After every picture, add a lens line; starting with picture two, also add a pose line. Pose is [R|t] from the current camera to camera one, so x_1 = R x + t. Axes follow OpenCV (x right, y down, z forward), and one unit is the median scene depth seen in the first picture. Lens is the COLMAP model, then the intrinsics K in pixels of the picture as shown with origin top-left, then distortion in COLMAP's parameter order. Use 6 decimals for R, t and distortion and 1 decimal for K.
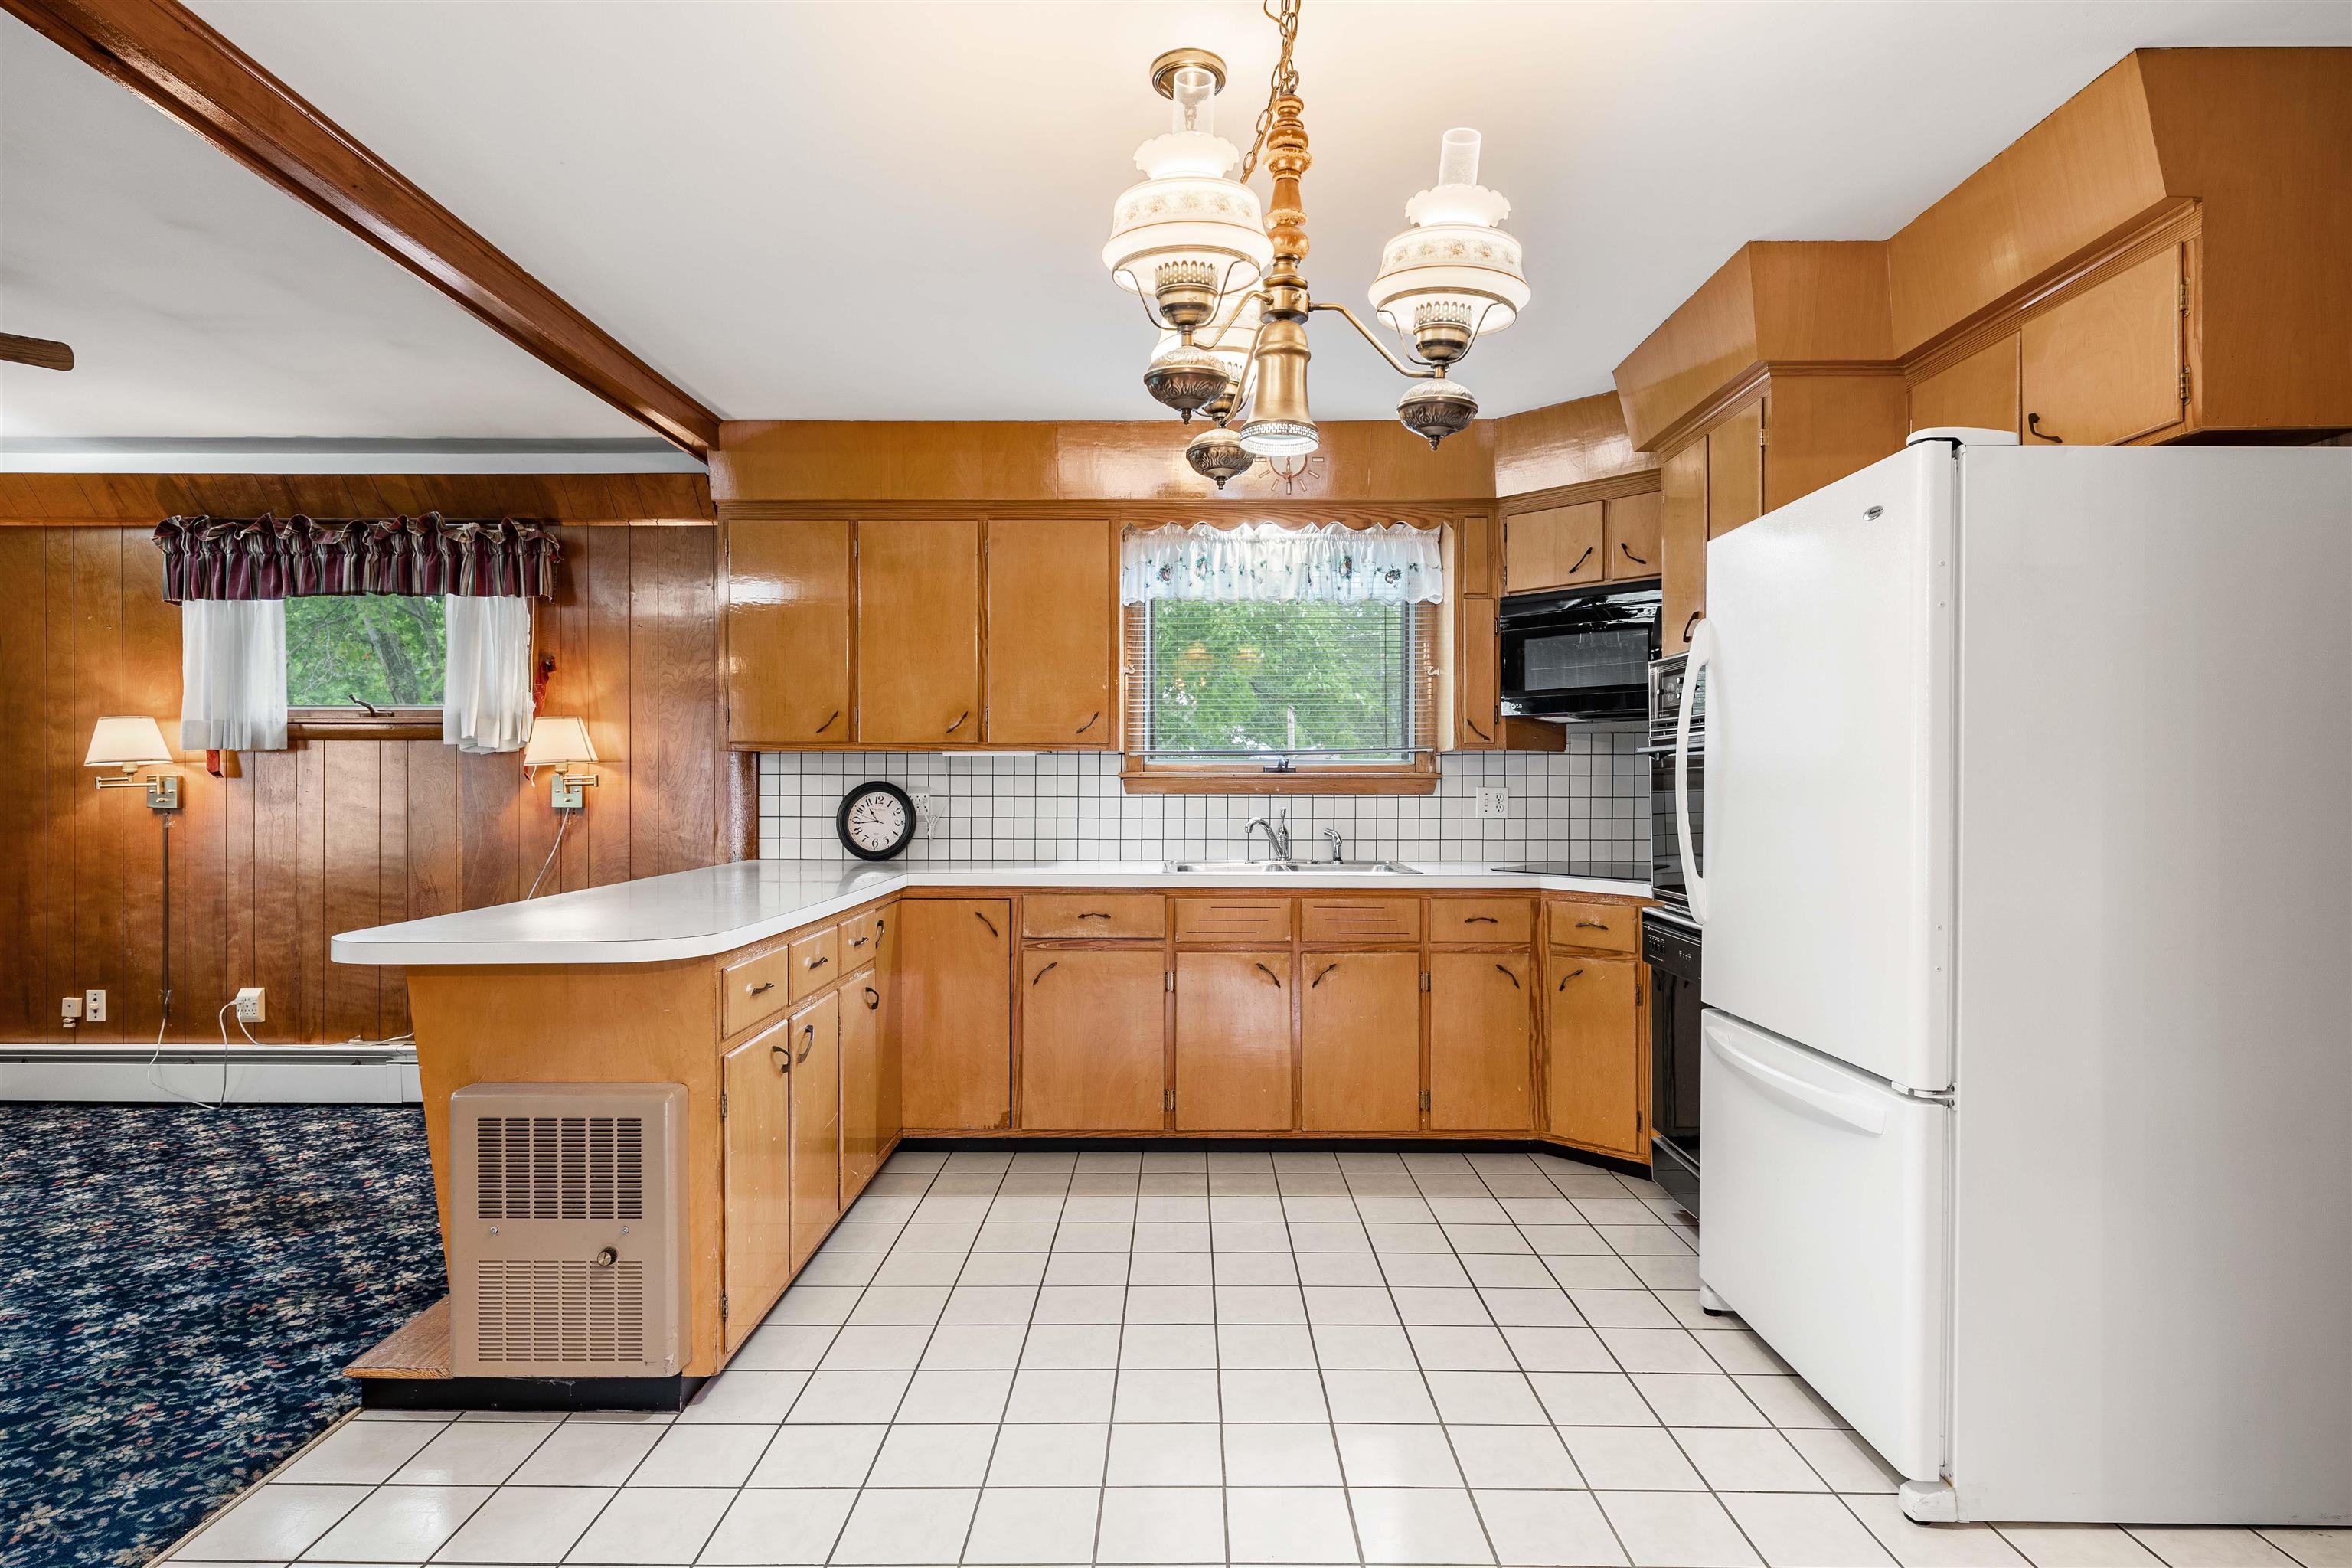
lens RADIAL K [[1220.8, 0, 1174.1], [0, 1220.8, 783.2], [0, 0, 1]] dist [-0.001879, 0.003021]
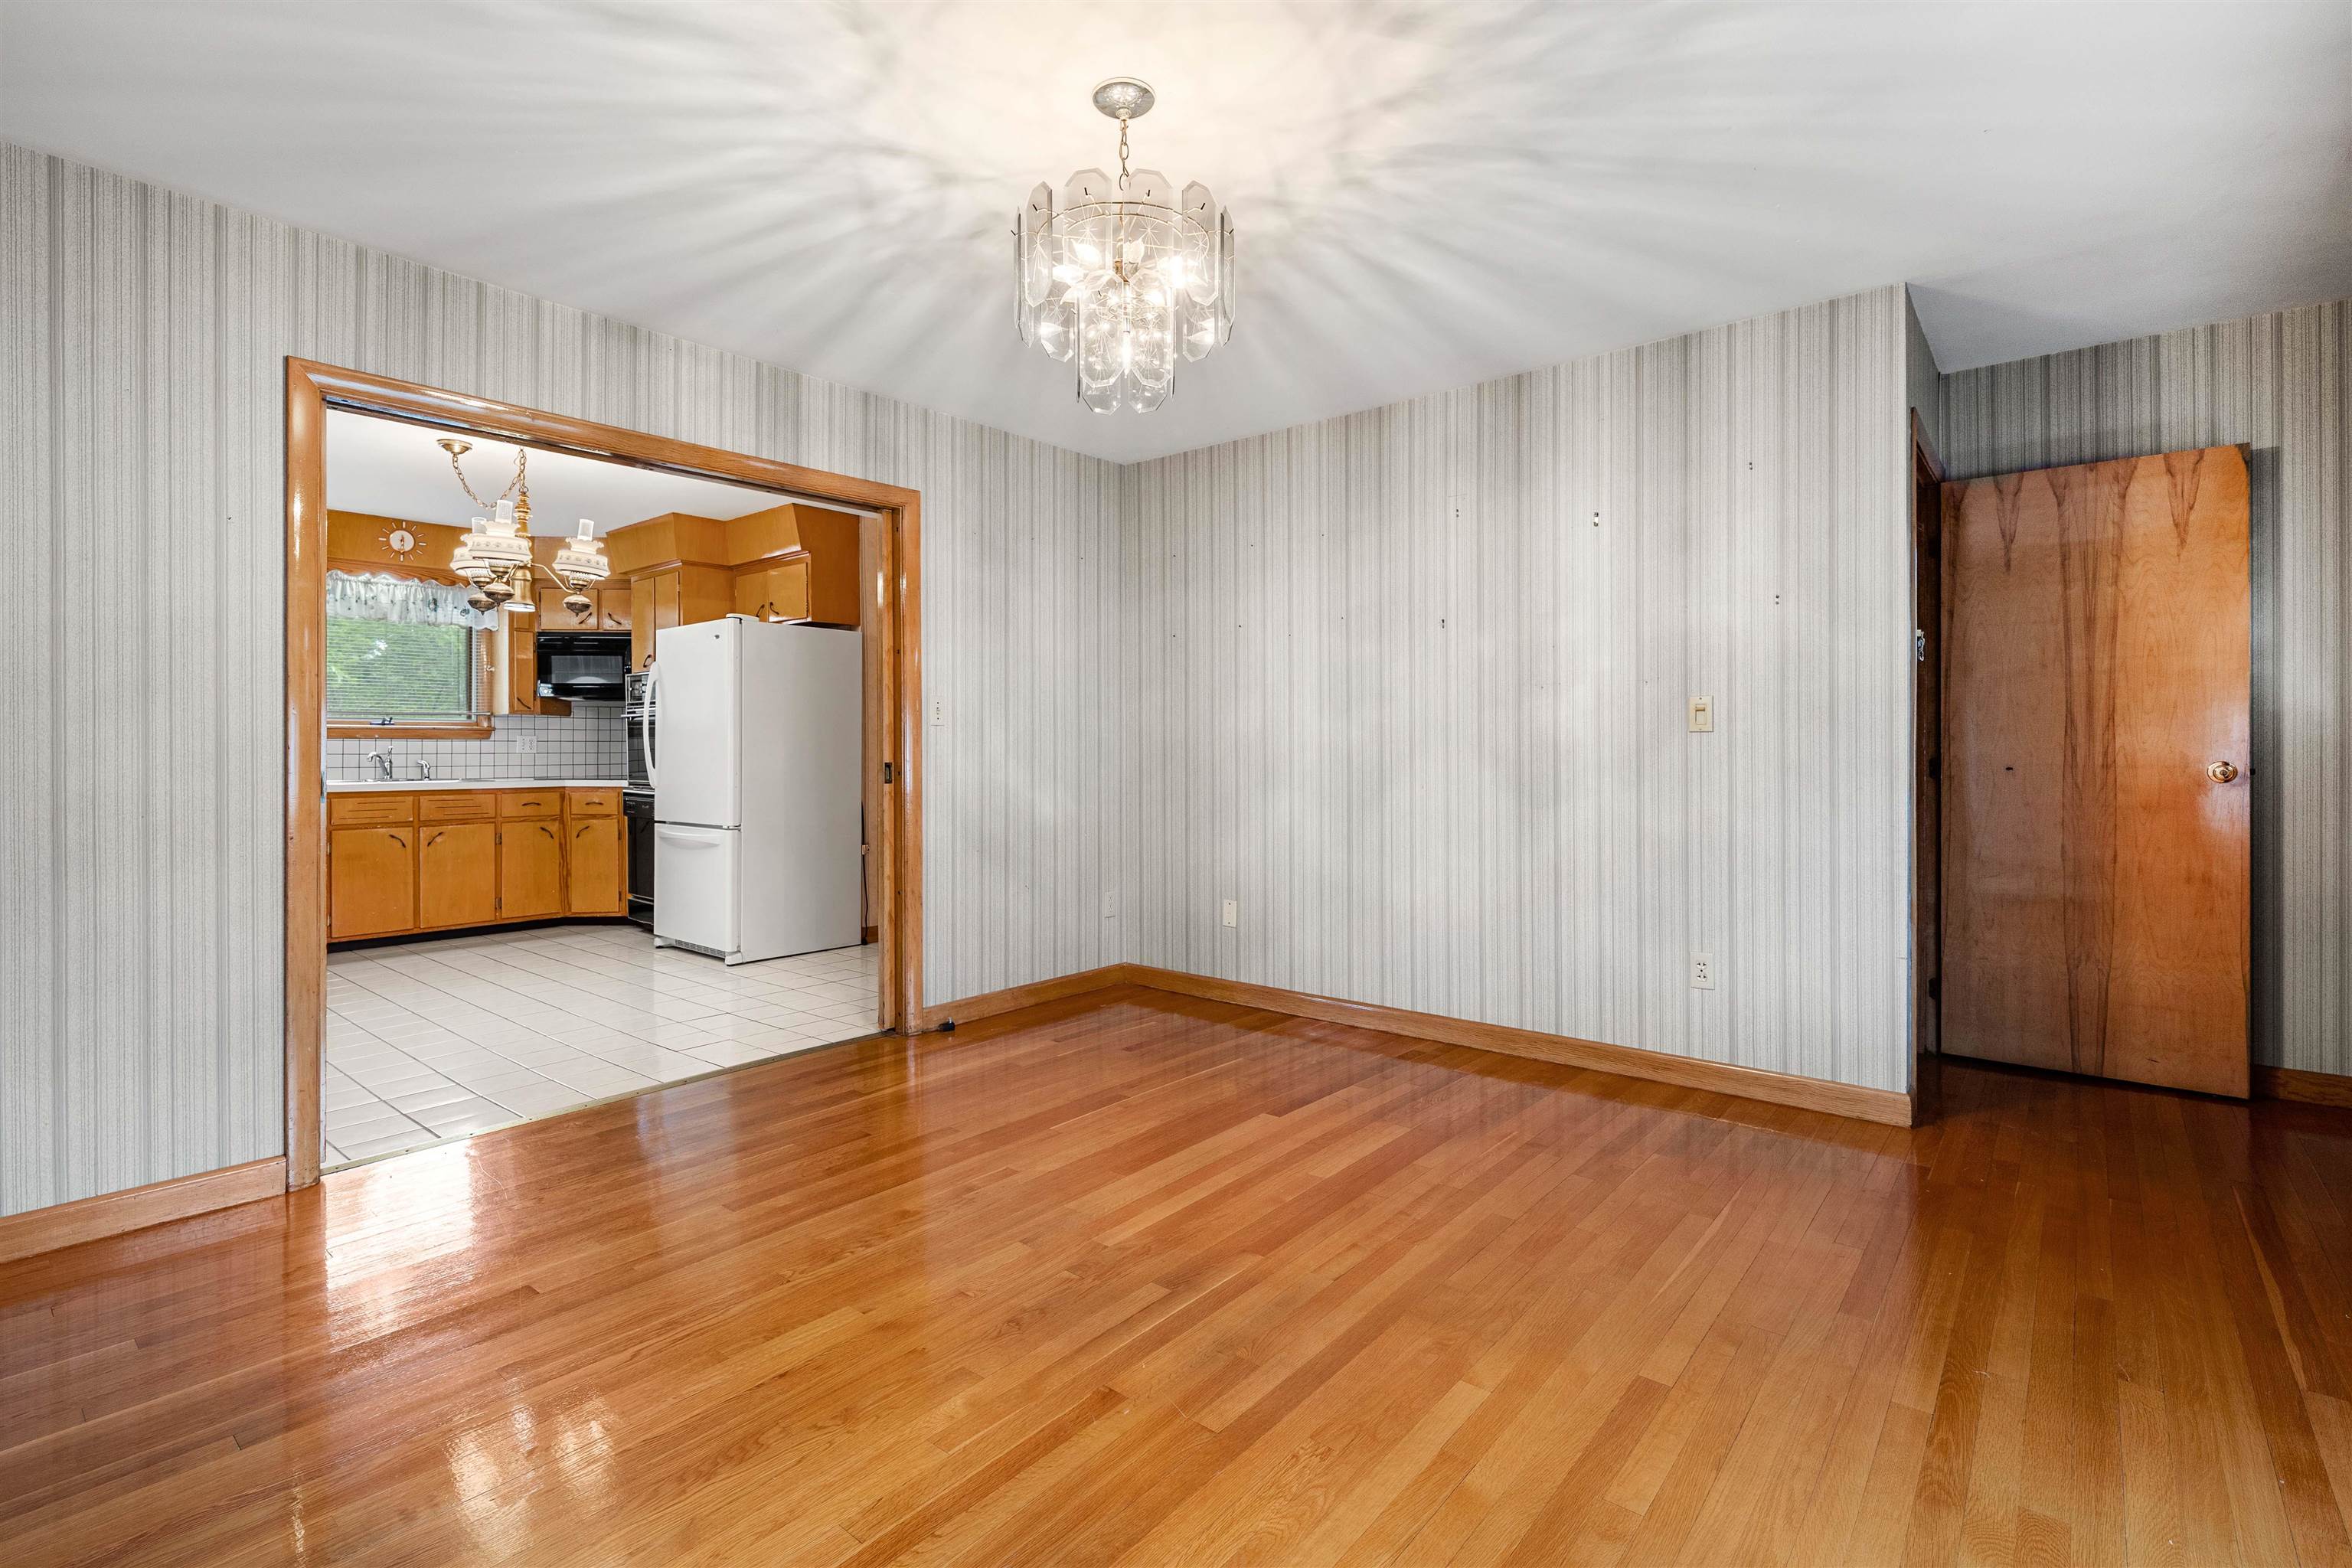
lens RADIAL K [[1073.6, 0, 1170.6], [0, 1073.6, 748.4], [0, 0, 1]] dist [0.004142, -0.001944]
pose [[0.636739, -0.003245, 0.771072, -0.360469], [0.004833, 0.999988, 0.000218, 0.027238], [-0.771064, 0.003588, 0.636747, -0.739230]]
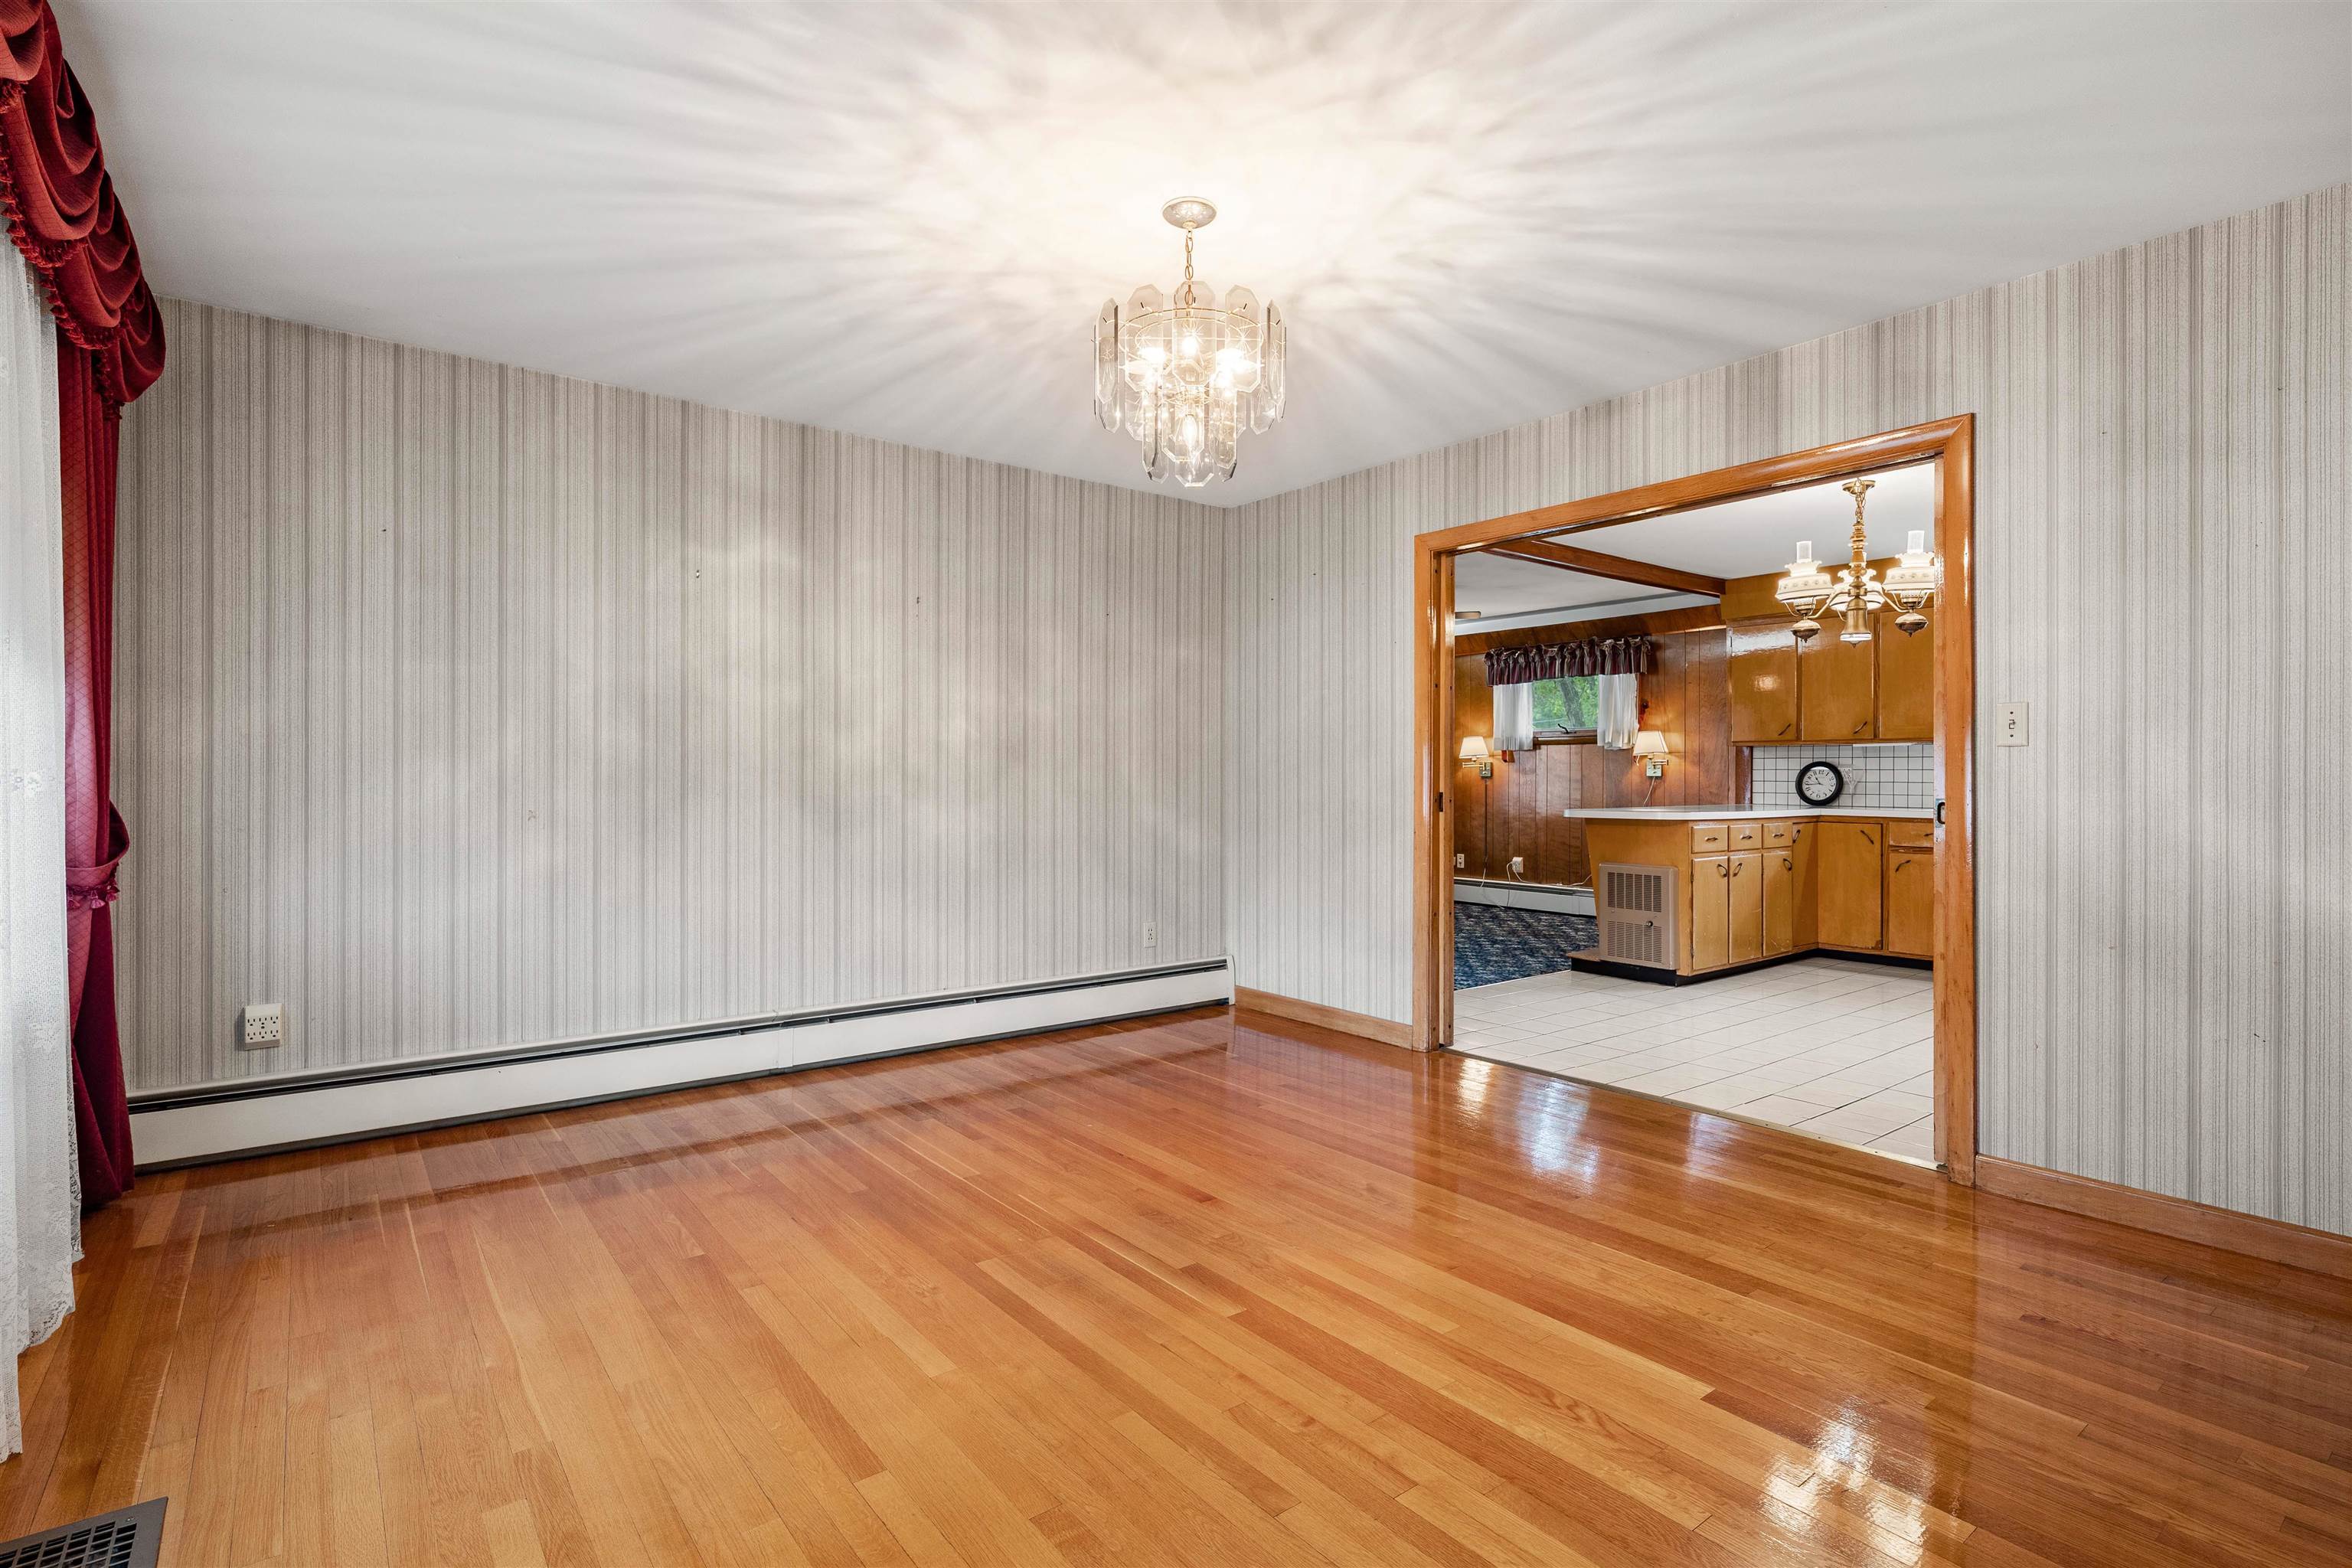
lens RADIAL K [[1117.6, 0, 1183.2], [0, 1117.6, 774.3], [0, 0, 1]] dist [0.002151, -0.000417]
pose [[0.625614, -0.000549, -0.780133, 0.467981], [-0.003318, 0.999989, -0.003365, 0.026877], [0.780126, 0.004694, 0.625605, -0.779746]]
